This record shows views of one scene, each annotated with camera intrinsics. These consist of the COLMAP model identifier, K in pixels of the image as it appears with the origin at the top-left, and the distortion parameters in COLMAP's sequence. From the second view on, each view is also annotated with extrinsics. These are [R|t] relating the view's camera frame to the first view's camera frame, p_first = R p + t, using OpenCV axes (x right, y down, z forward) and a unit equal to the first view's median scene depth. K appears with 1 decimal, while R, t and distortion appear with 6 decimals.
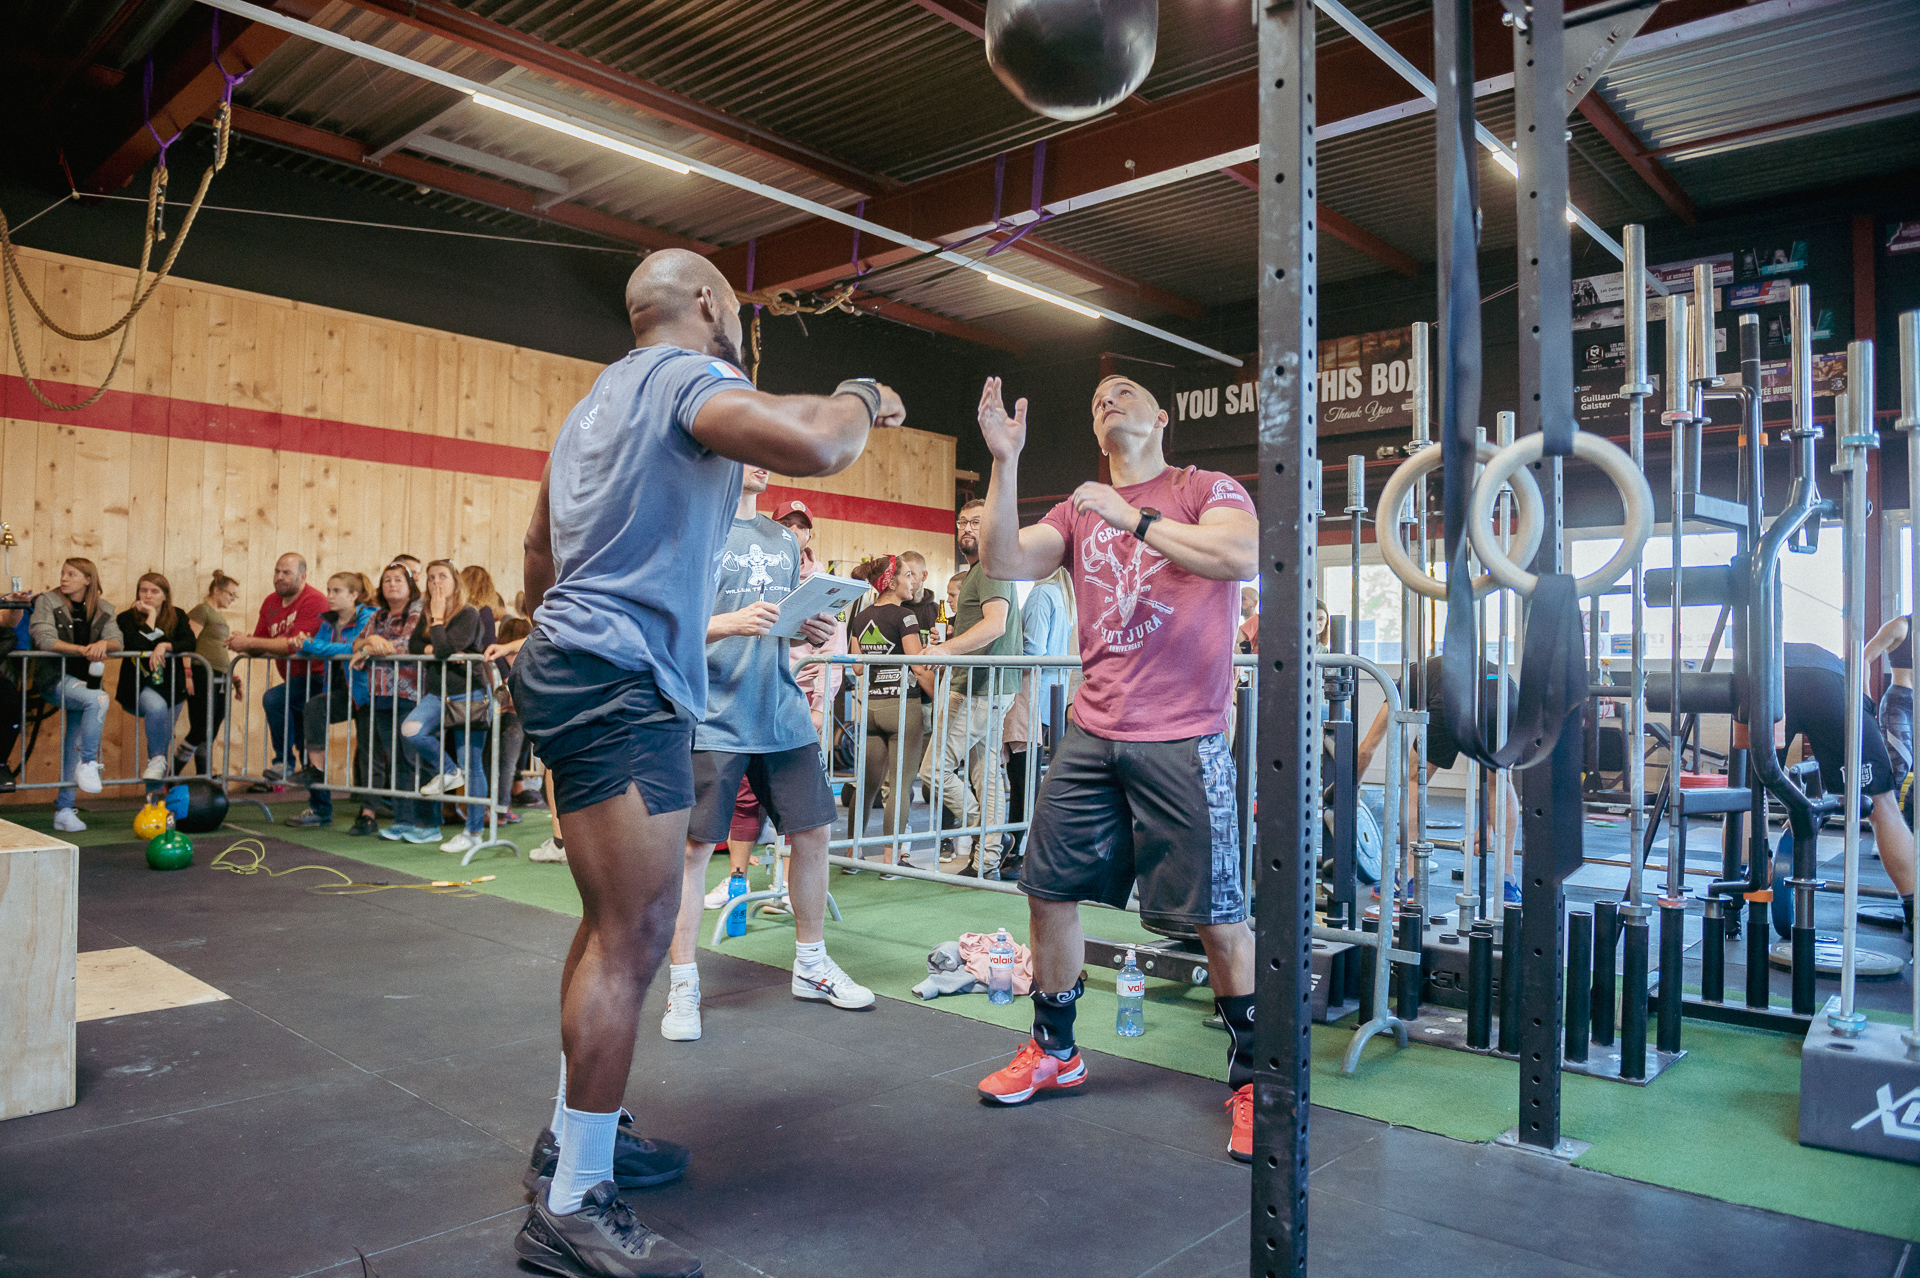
lens RADIAL K [[1307.5, 0, 954.3], [0, 1307.5, 642.4], [0, 0, 1]] dist [-0.049950, -0.002529]
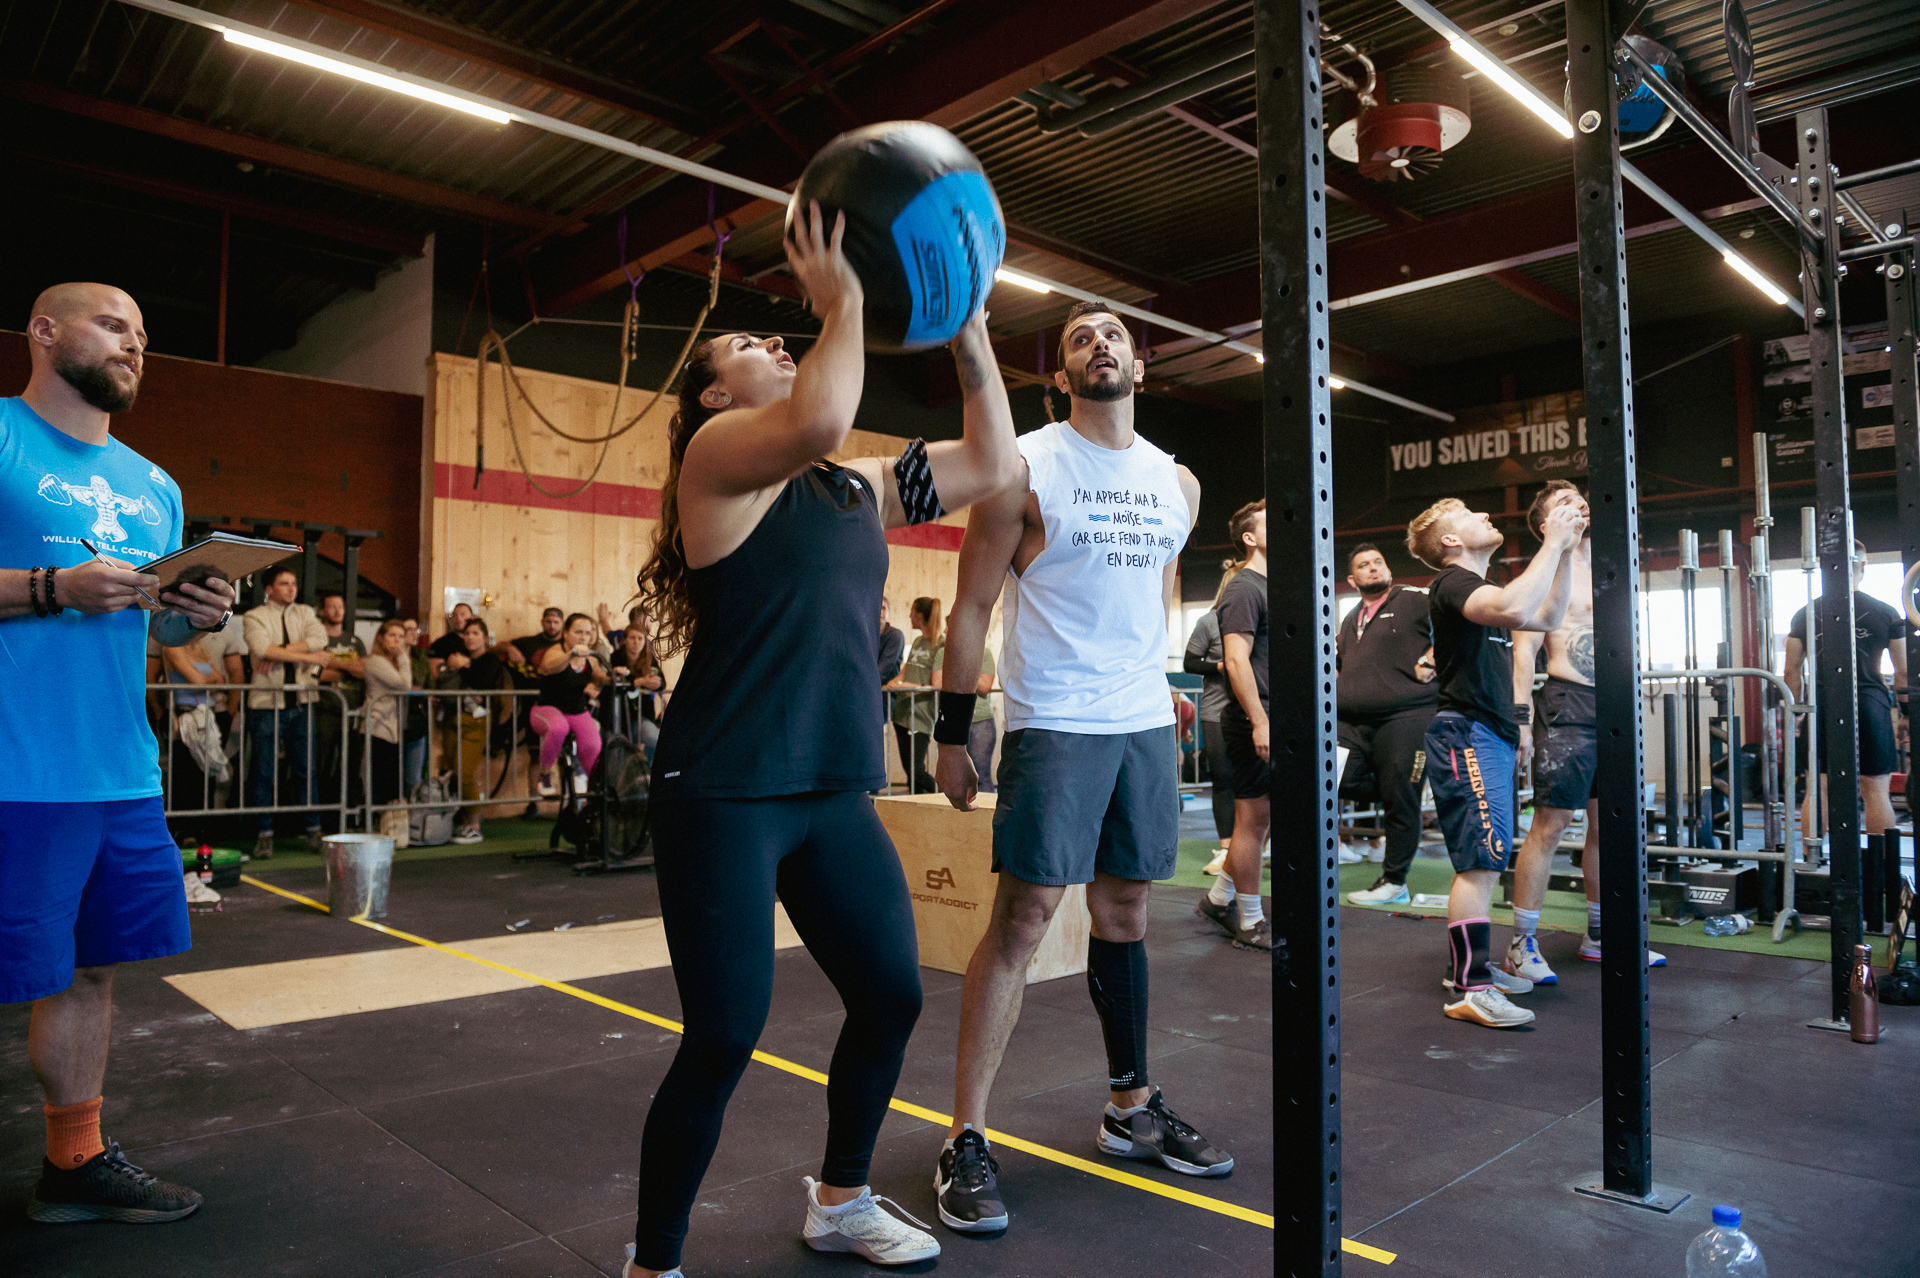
lens RADIAL K [[1307.5, 0, 954.3], [0, 1307.5, 642.4], [0, 0, 1]] dist [-0.049950, -0.002529]
pose [[0.997256, -0.020437, -0.071147, -0.210580], [0.018534, 0.999455, -0.027316, 0.001191], [0.071666, 0.025922, 0.997092, -0.222773]]
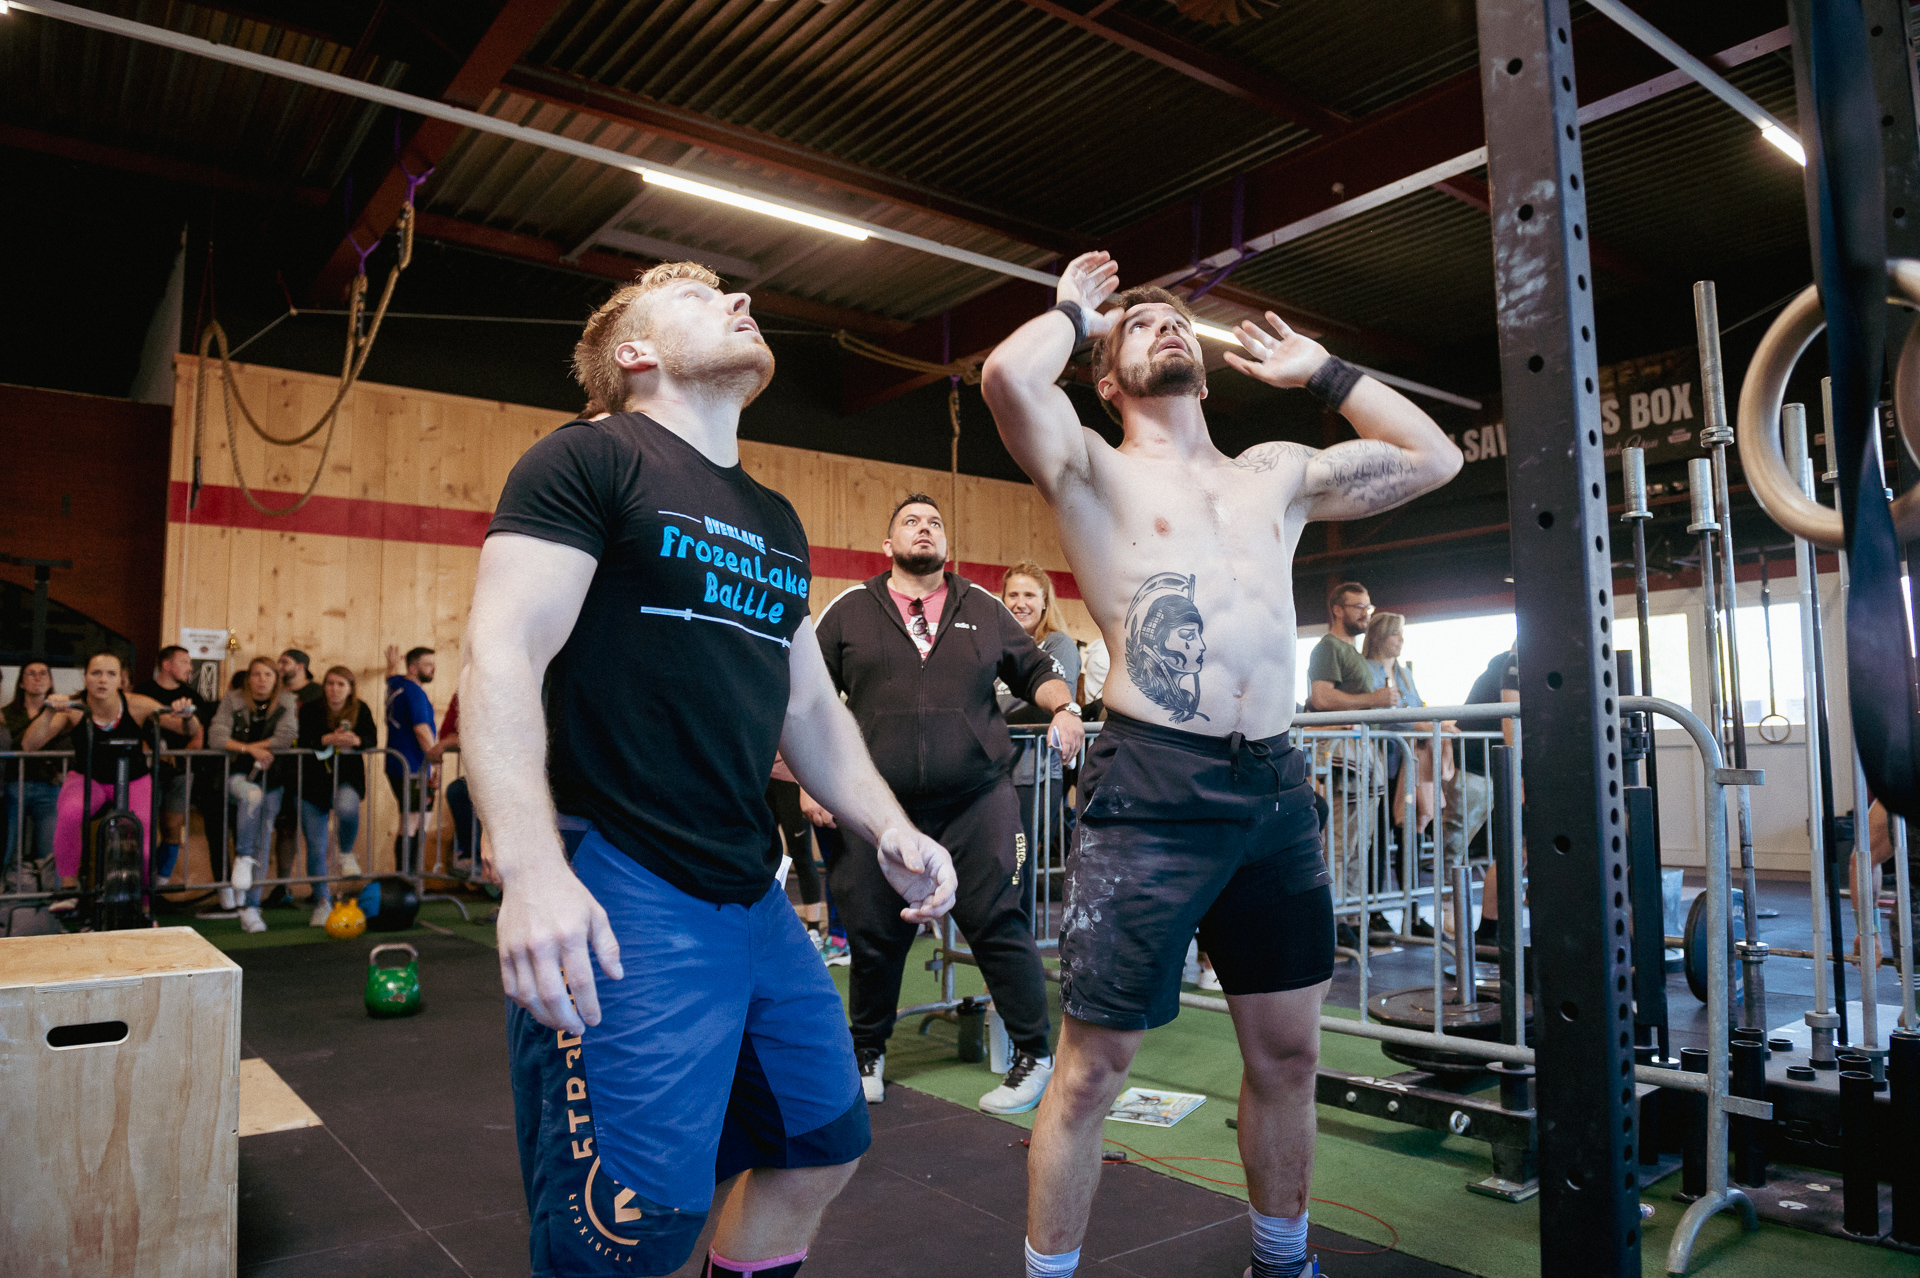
lens RADIAL K [[1302.3, 0, 957.2], [0, 1302.3, 640.5], [0, 0, 1]] dist [-0.052294, -0.000565]
pose [[0.983460, -0.041152, -0.176388, 0.018881], [0.028843, 0.997003, -0.071789, 0.008097], [0.178814, 0.065514, 0.981699, 0.083305]]
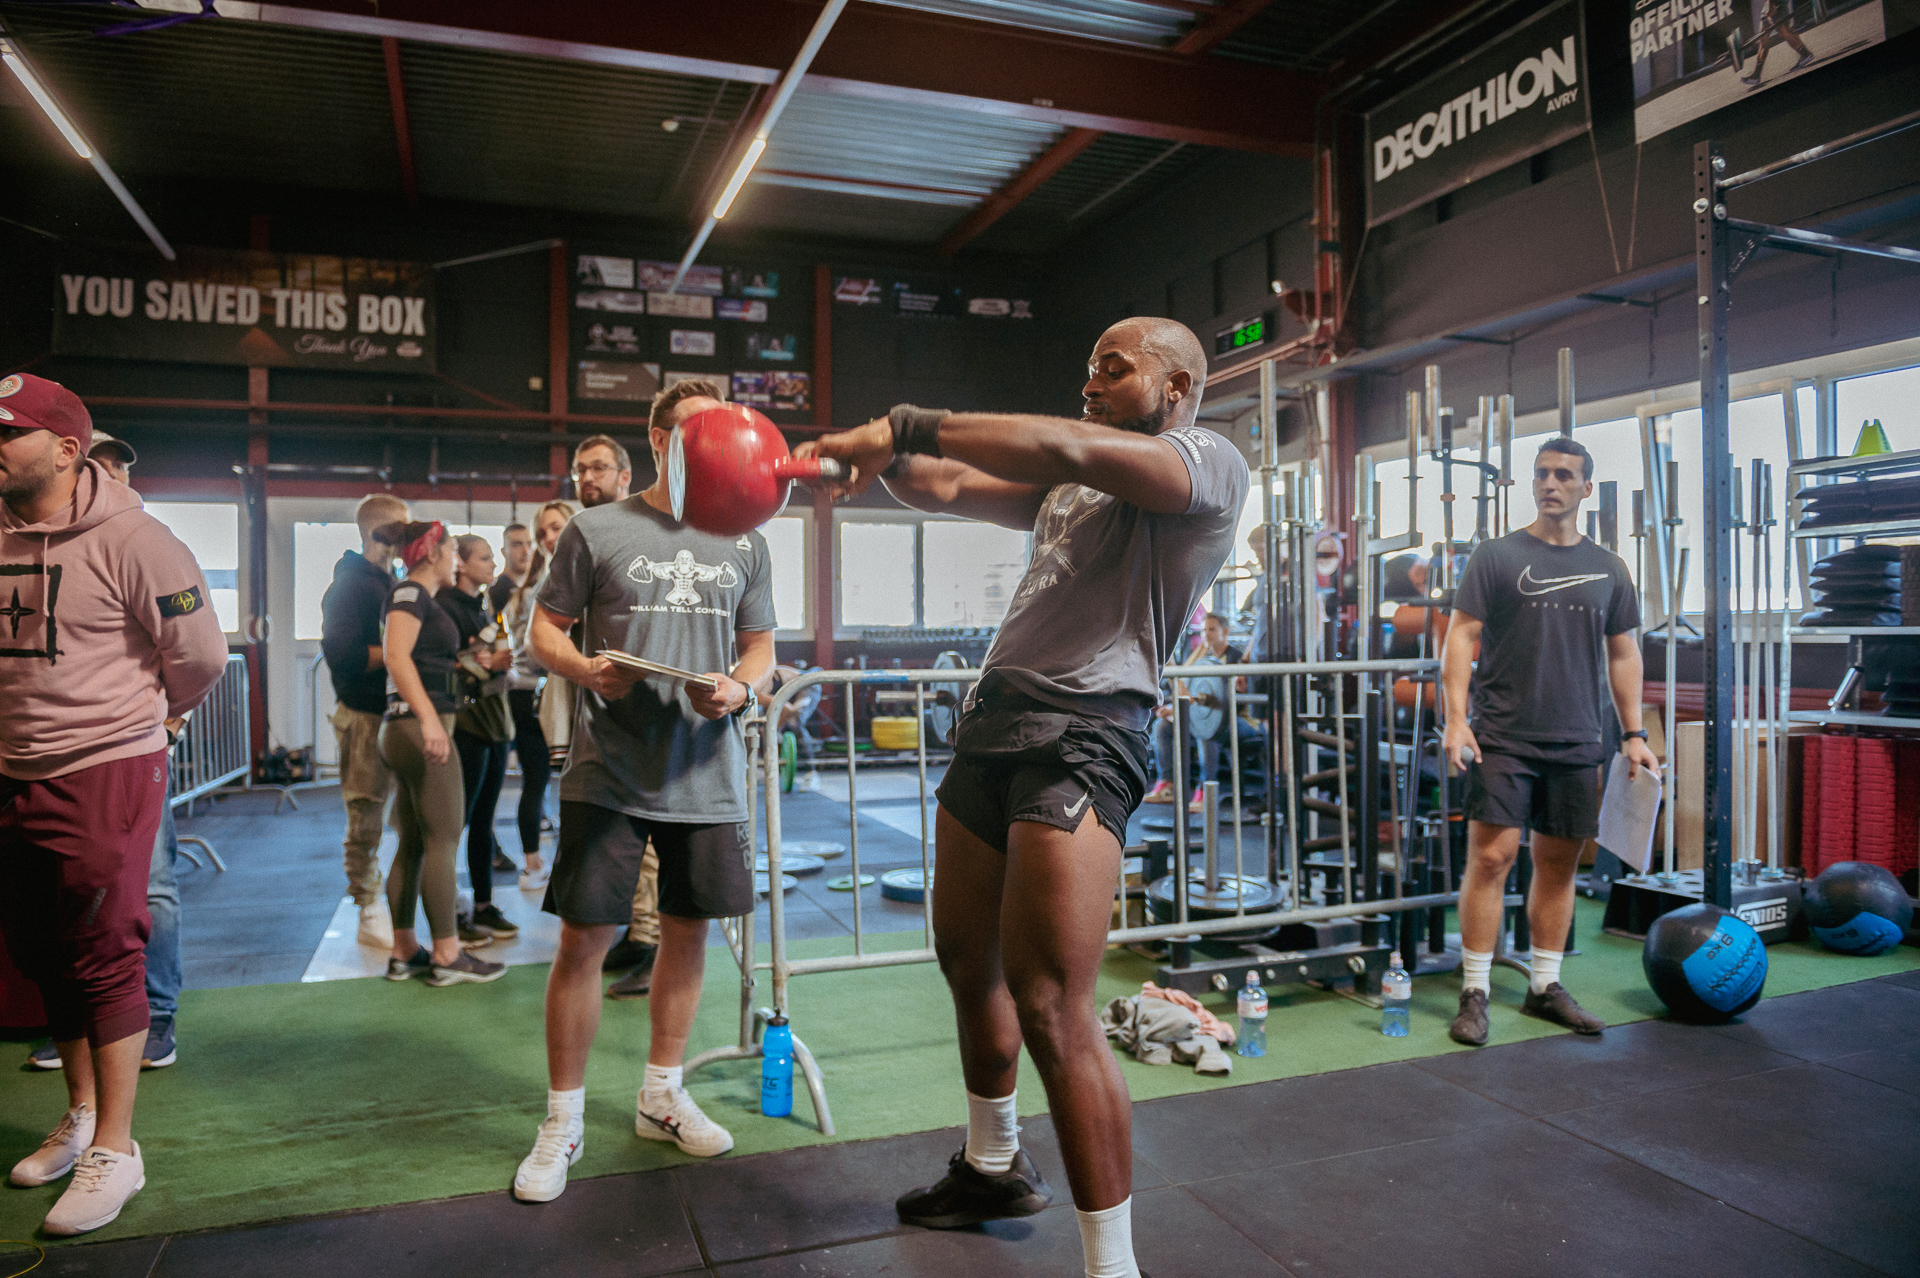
lens RADIAL K [[1291.0, 0, 957.0], [0, 1291.0, 640.5], [0, 0, 1]] dist [-0.058951, -0.001628]
pose [[0.453058, -0.020035, 0.891256, -0.383042], [-0.007881, 0.999618, 0.026477, -0.011593], [-0.891446, -0.019020, 0.452727, 0.371760]]
